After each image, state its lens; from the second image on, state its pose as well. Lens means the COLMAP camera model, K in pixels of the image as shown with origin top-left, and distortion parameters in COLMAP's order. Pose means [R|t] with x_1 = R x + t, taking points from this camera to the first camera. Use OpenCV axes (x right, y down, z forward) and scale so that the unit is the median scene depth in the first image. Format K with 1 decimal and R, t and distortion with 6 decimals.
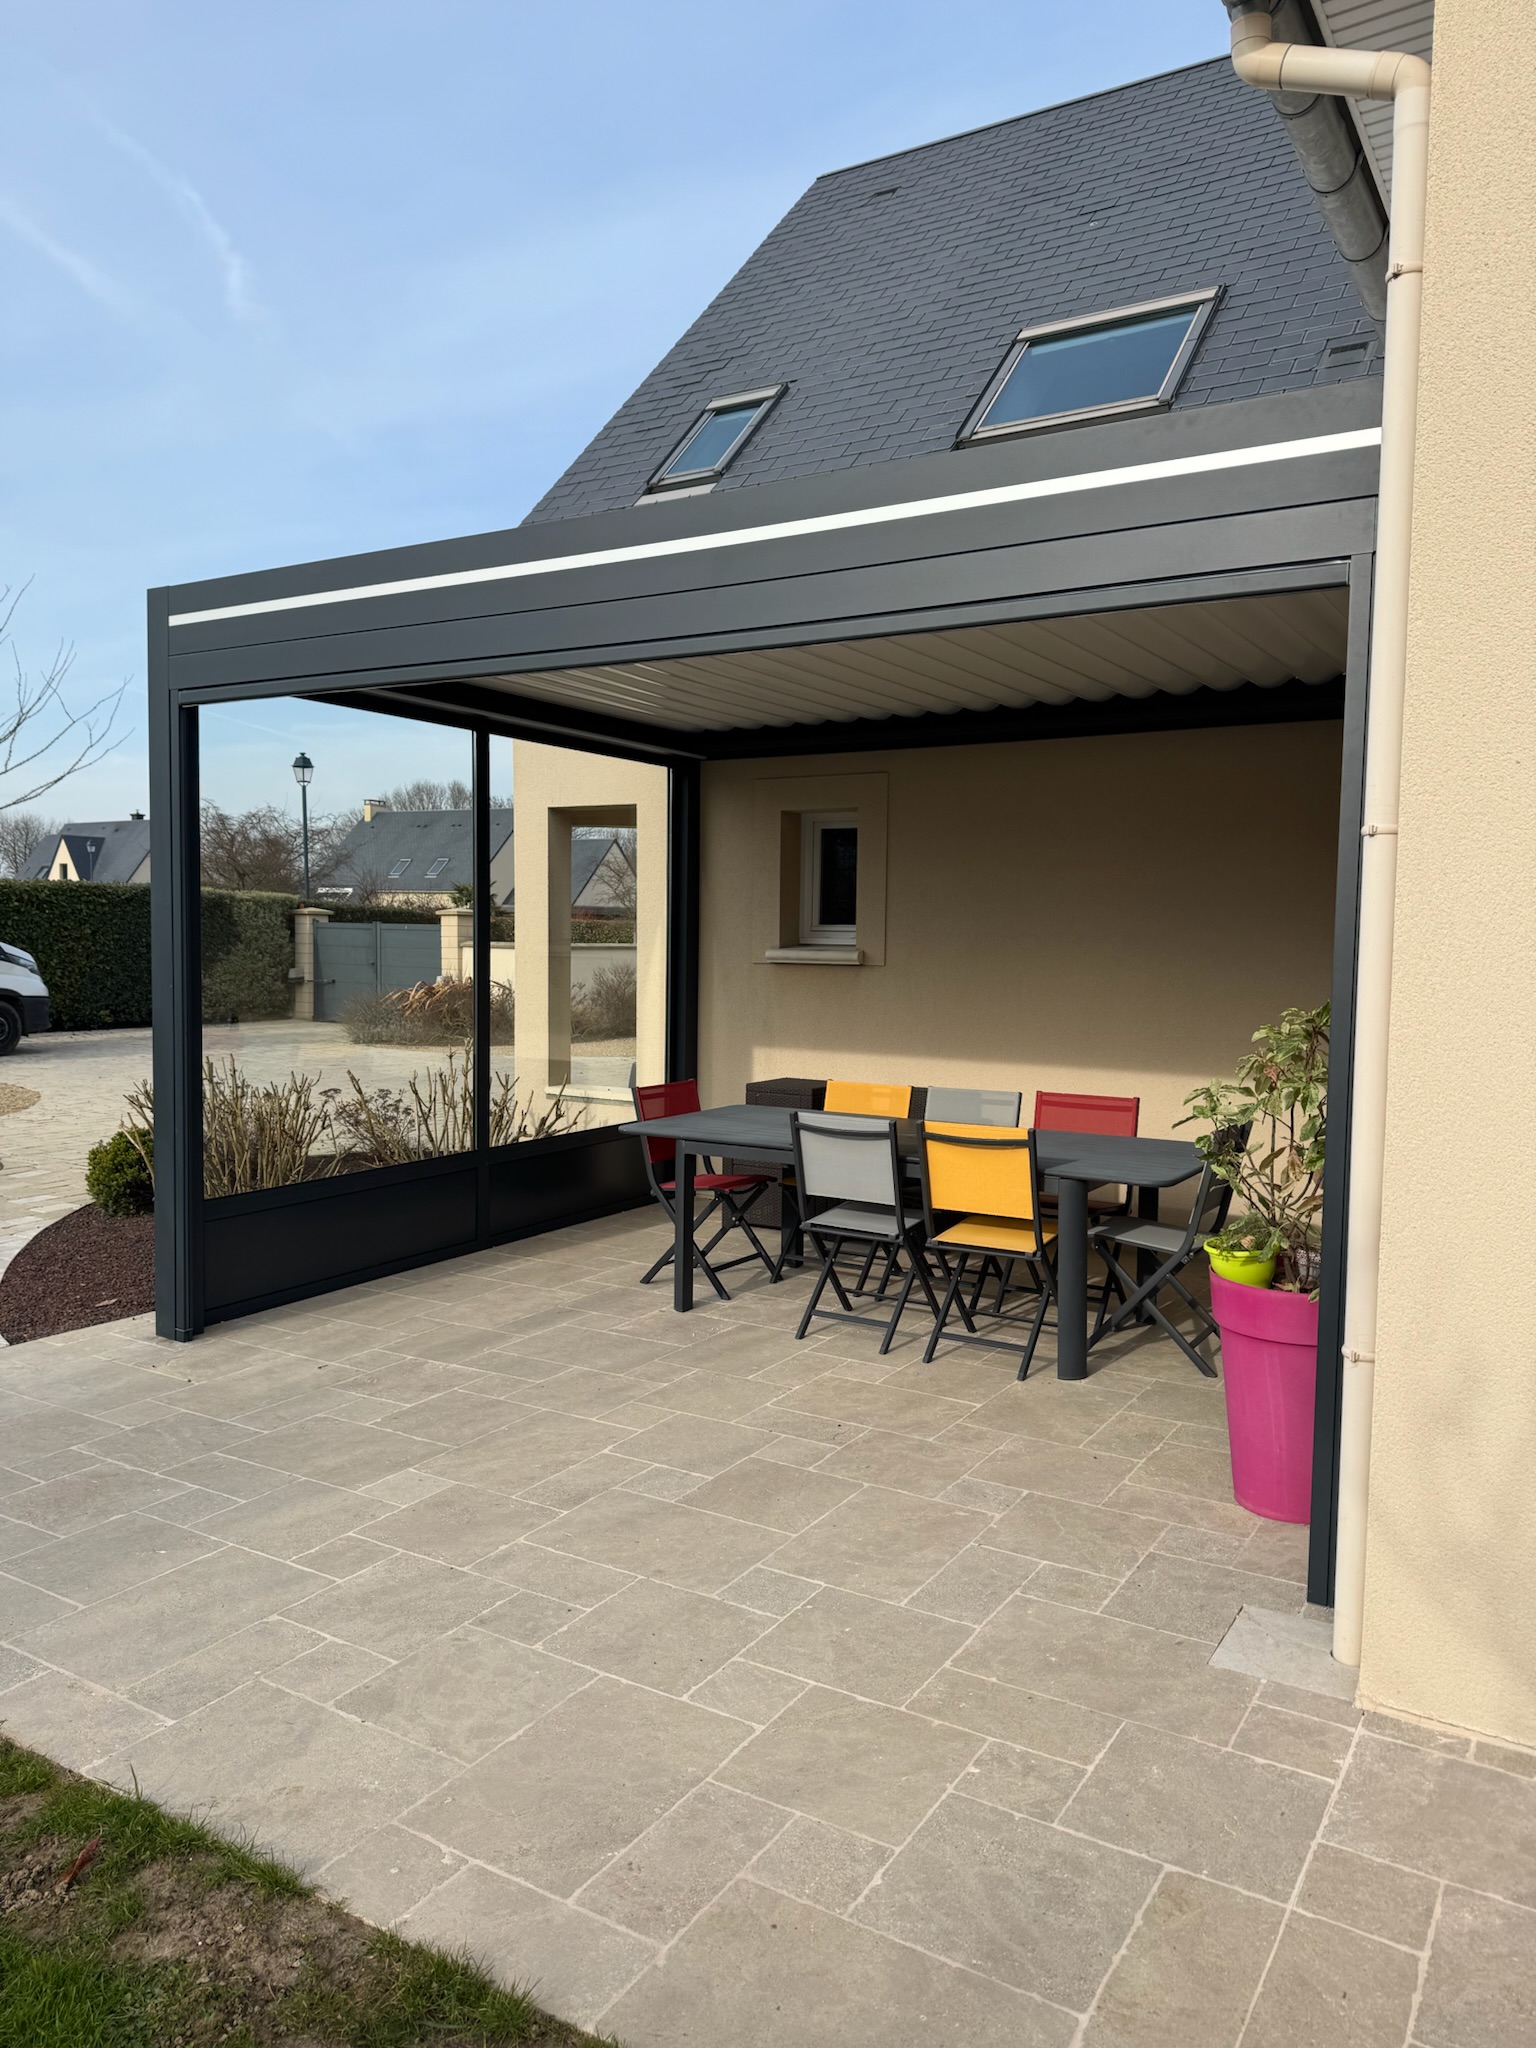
lens RADIAL K [[1454.2, 0, 768.0], [0, 1454.2, 1024.0], [0, 0, 1]] dist [-0.002046, -0.001472]
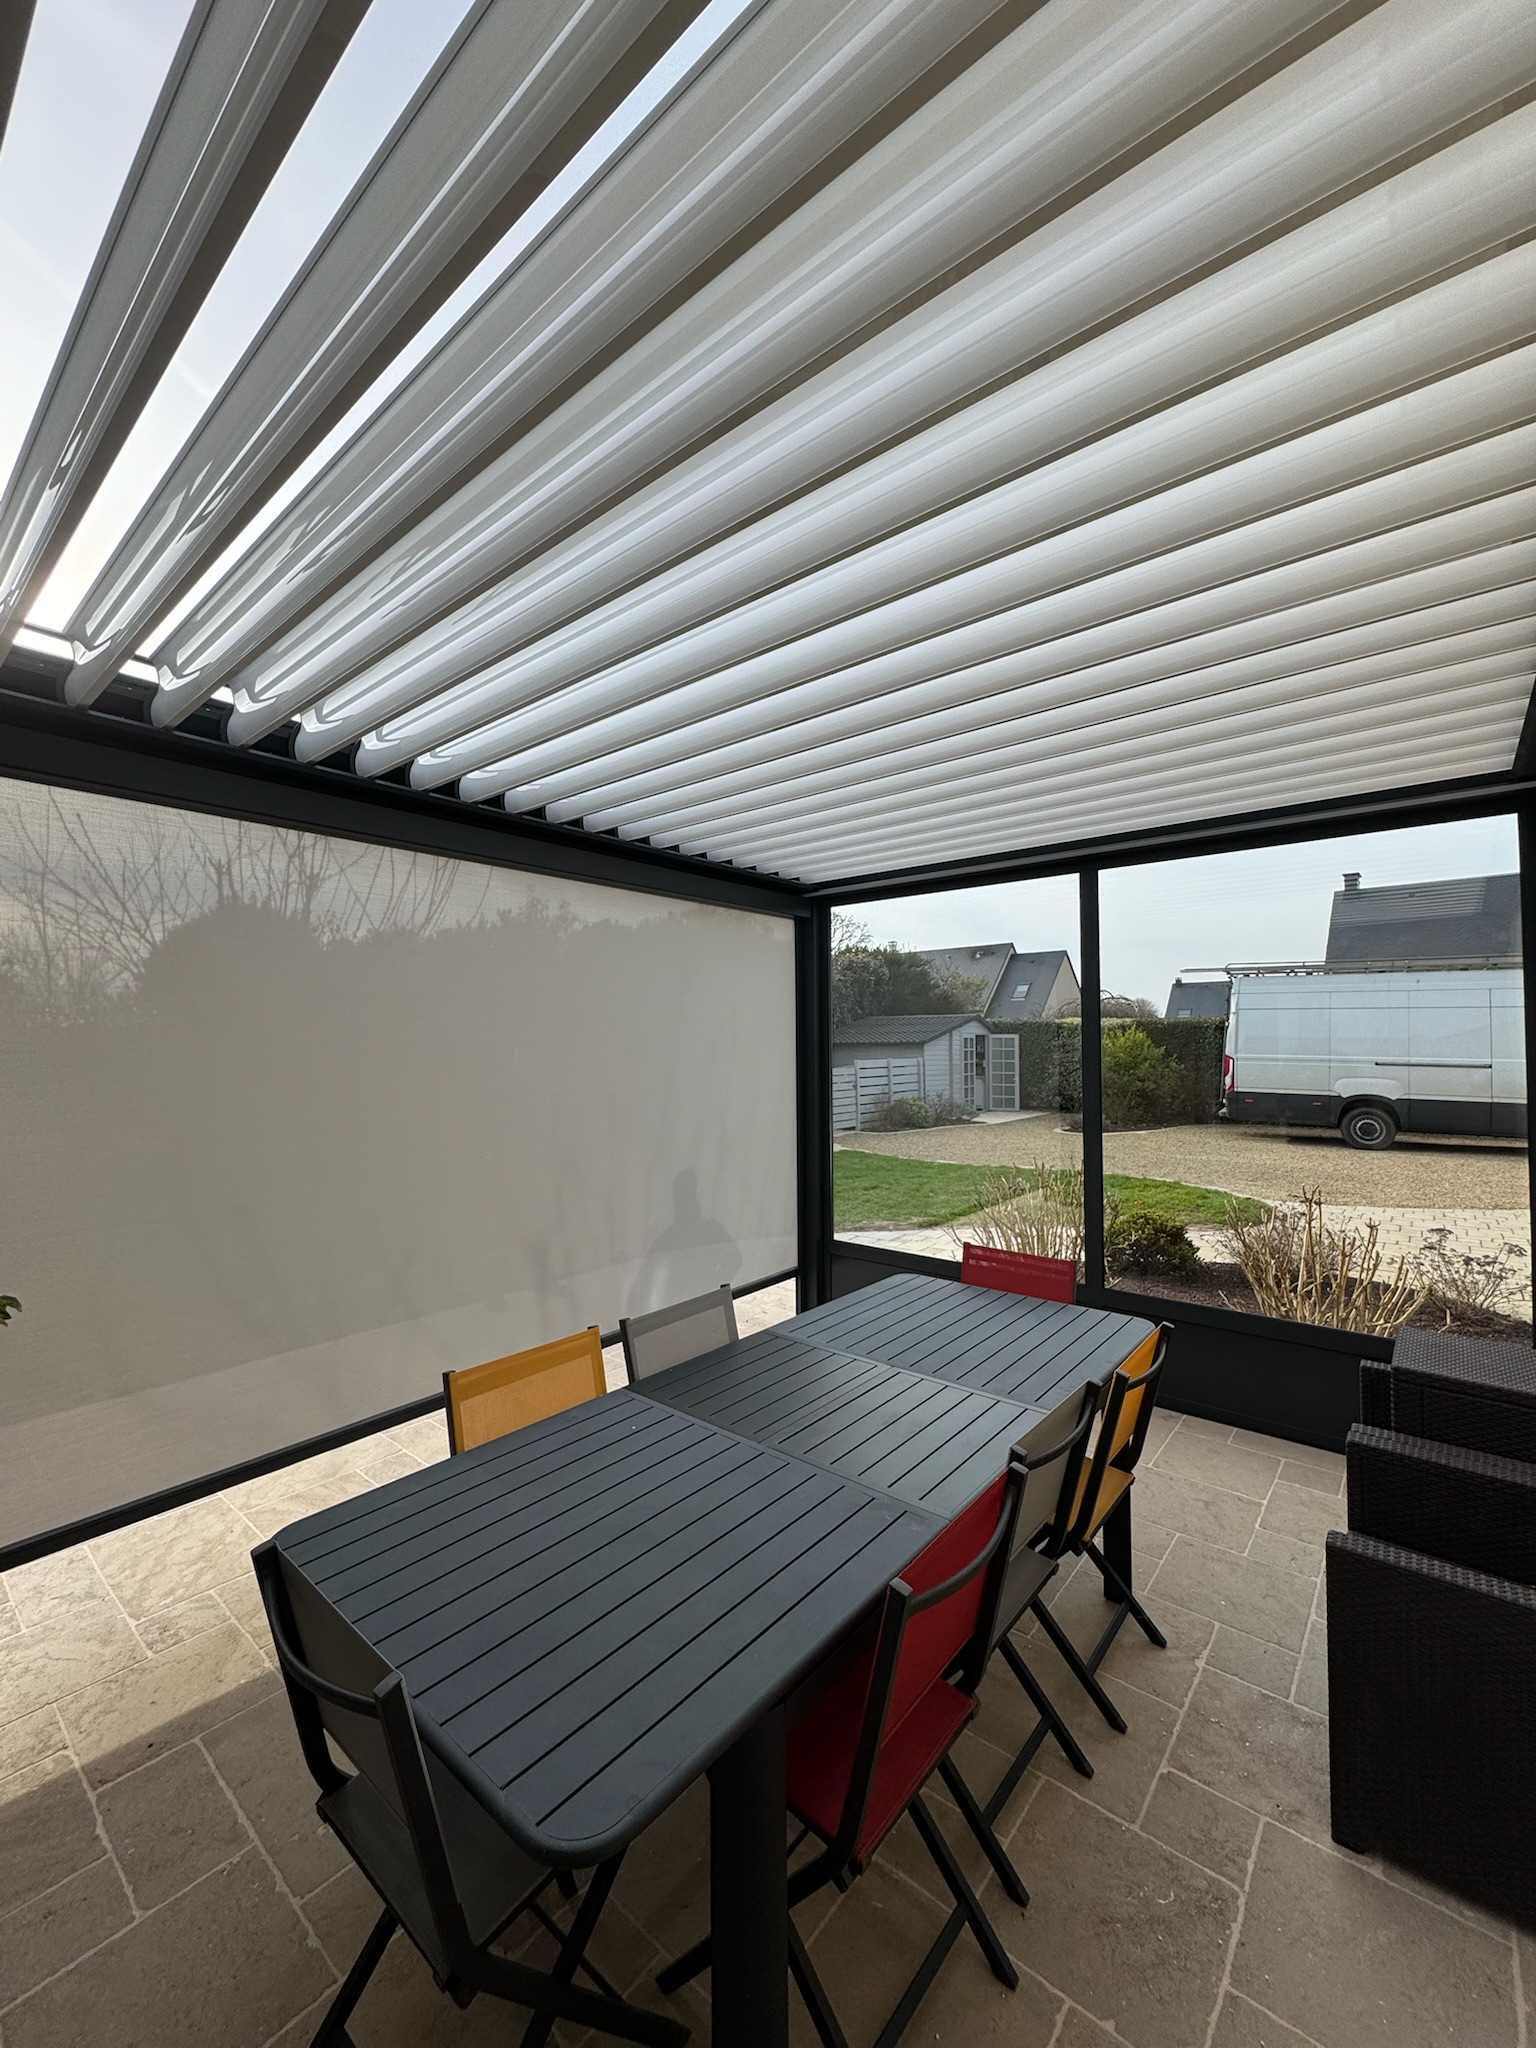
lens RADIAL K [[820.1, 0, 768.0], [0, 820.1, 1024.0], [0, 0, 1]] dist [0.000274, 0.000135]
pose [[-0.141982, -0.030141, -0.989410, 0.648738], [-0.049631, 0.998496, -0.023296, -0.106612], [0.988624, 0.045798, -0.143265, 1.368736]]
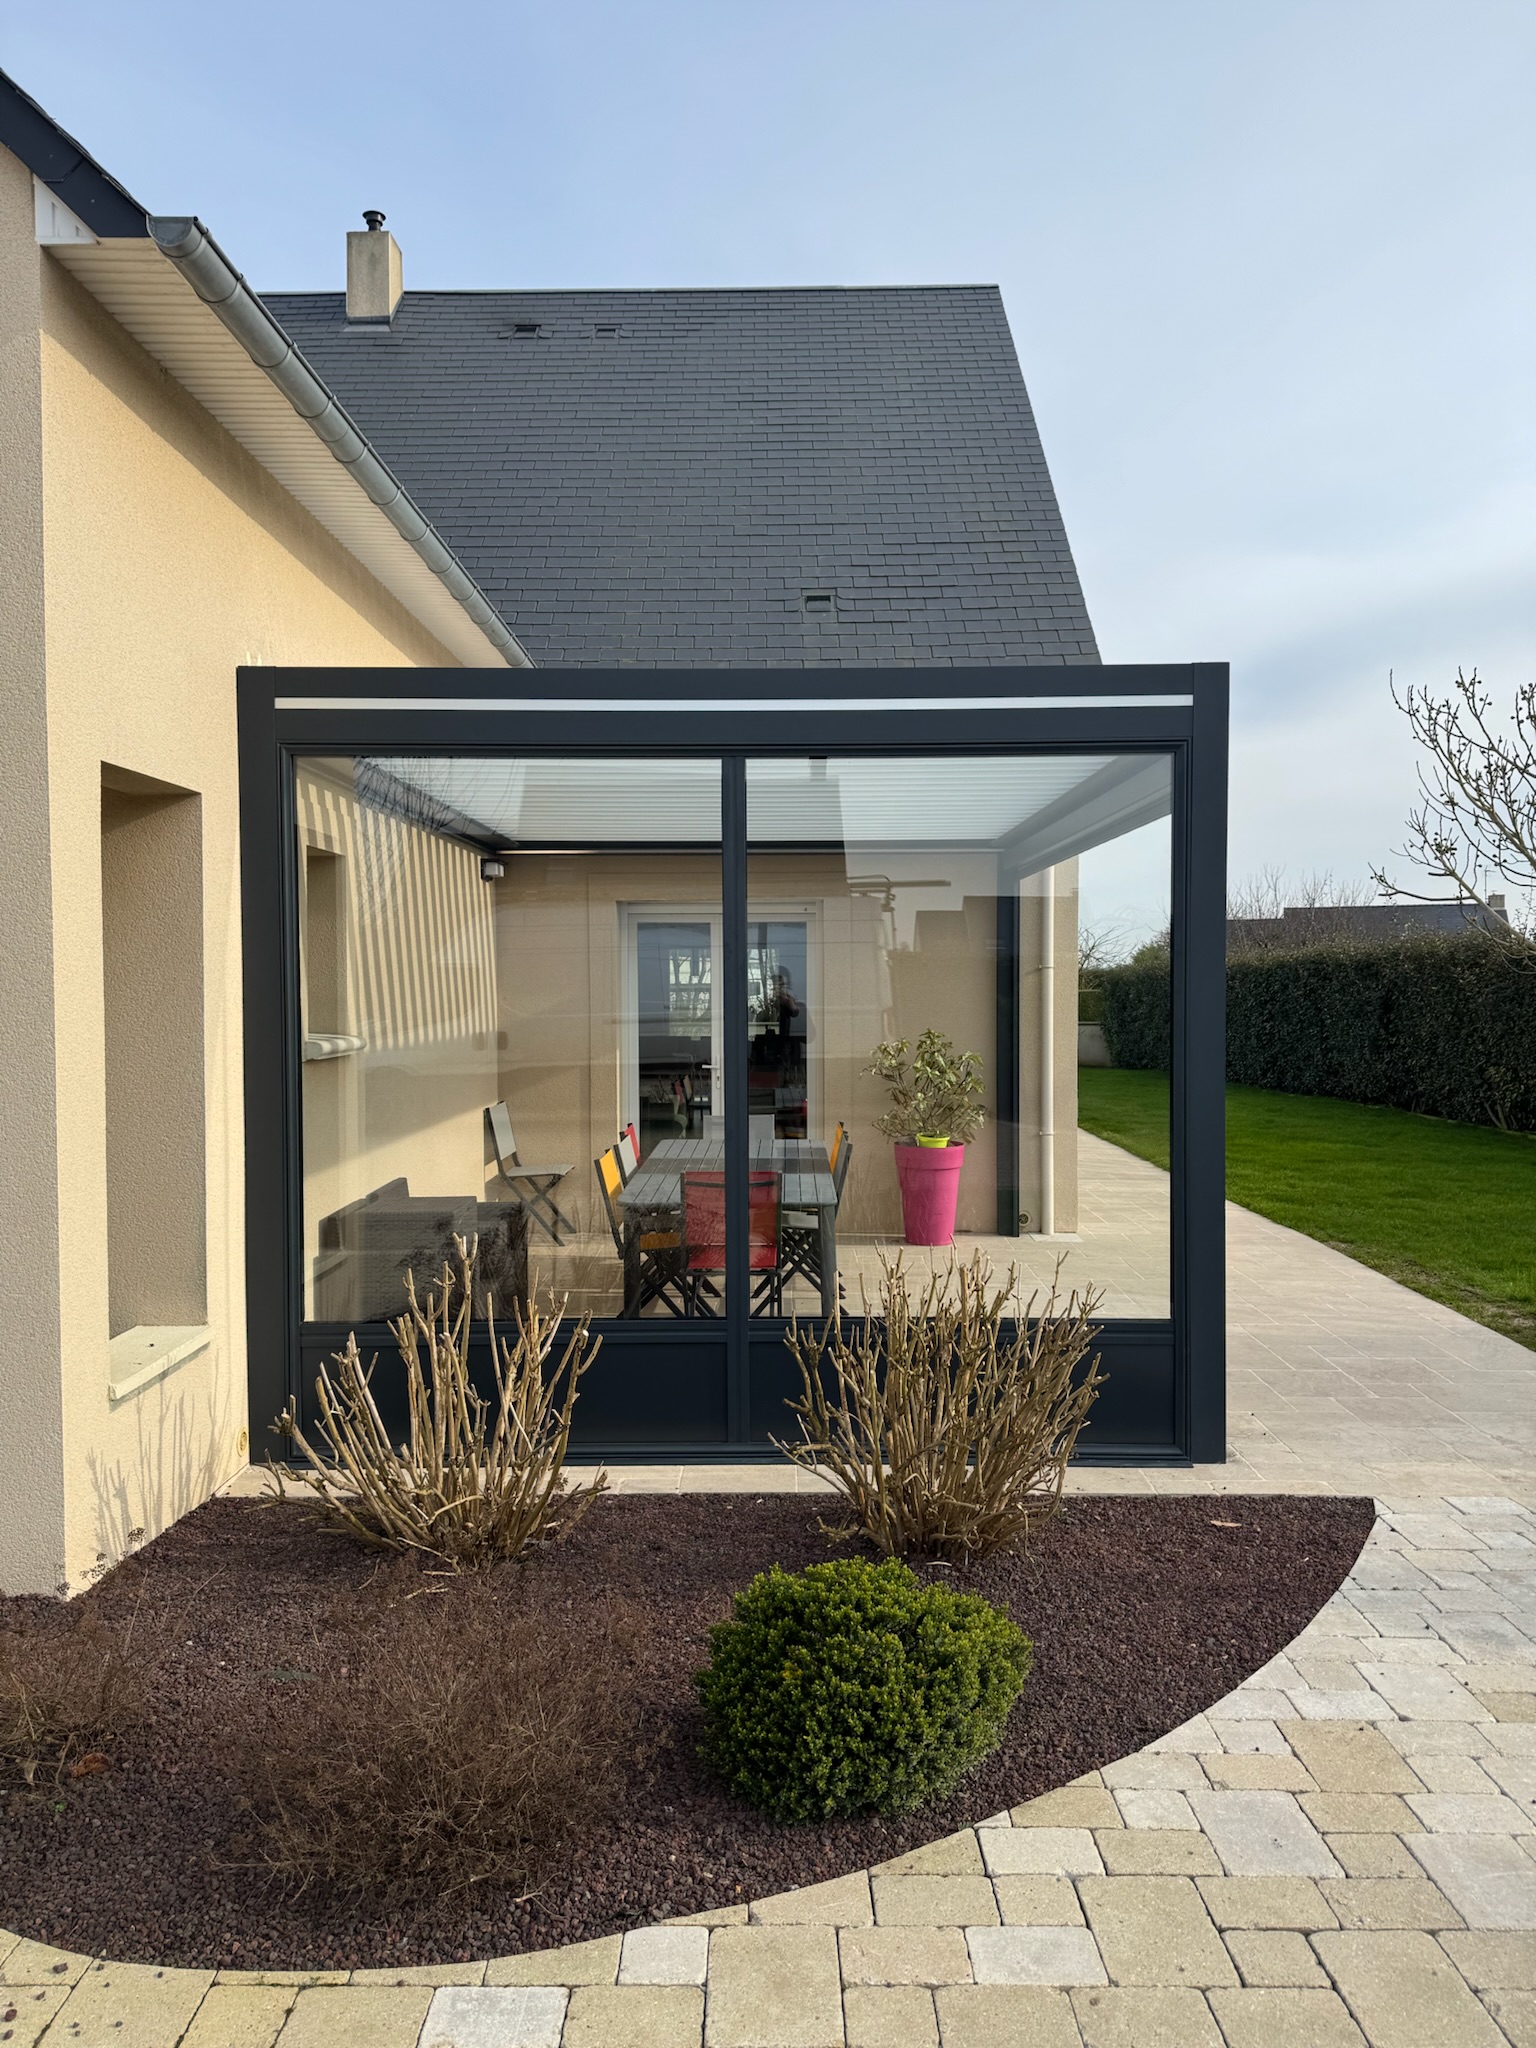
lens RADIAL K [[1454.2, 0, 768.0], [0, 1454.2, 1024.0], [0, 0, 1]] dist [-0.002046, -0.001472]
pose [[-0.524026, -0.028427, 0.851228, -1.338881], [0.047696, 0.996895, 0.062654, -0.172726], [-0.850366, 0.073432, -0.521043, 2.184954]]
